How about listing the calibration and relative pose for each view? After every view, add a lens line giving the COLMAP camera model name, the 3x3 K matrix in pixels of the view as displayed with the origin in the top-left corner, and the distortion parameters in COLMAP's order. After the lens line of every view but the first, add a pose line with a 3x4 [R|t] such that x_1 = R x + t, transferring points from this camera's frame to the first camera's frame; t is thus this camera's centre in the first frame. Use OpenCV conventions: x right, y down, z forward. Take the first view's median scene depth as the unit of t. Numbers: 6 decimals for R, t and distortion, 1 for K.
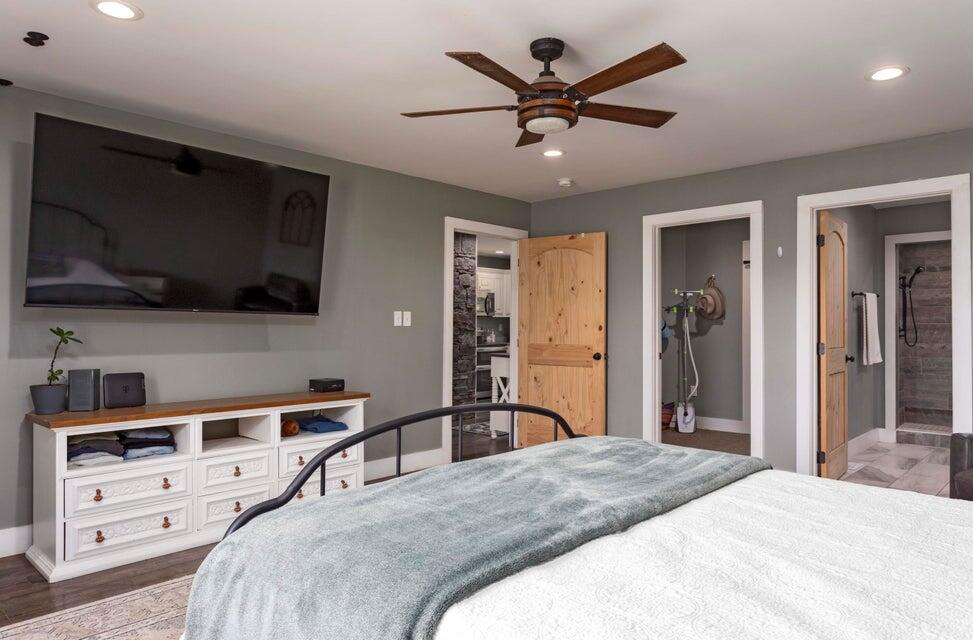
lens RADIAL K [[636.3, 0, 486.5], [0, 636.3, 319.8], [0, 0, 1]] dist [0.035802, 0.001396]
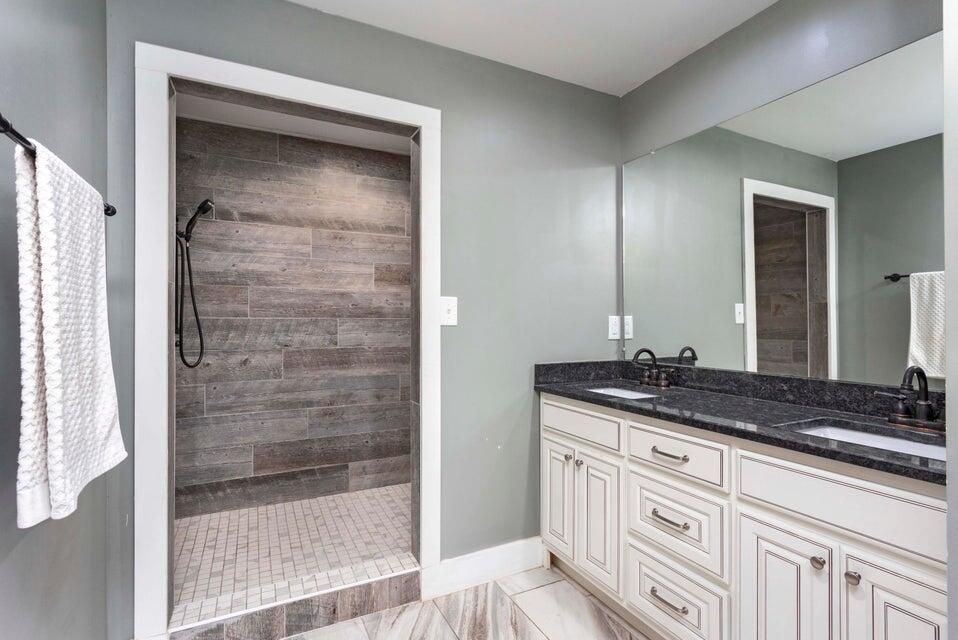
lens RADIAL K [[448.4, 0, 484.9], [0, 448.4, 321.0], [0, 0, 1]] dist [0.000597, 0.000178]
pose [[0.334273, 0.006746, 0.942452, 0.417379], [0.001683, 0.999969, -0.007754, 0.011688], [-0.942475, 0.004178, 0.334251, 0.682886]]
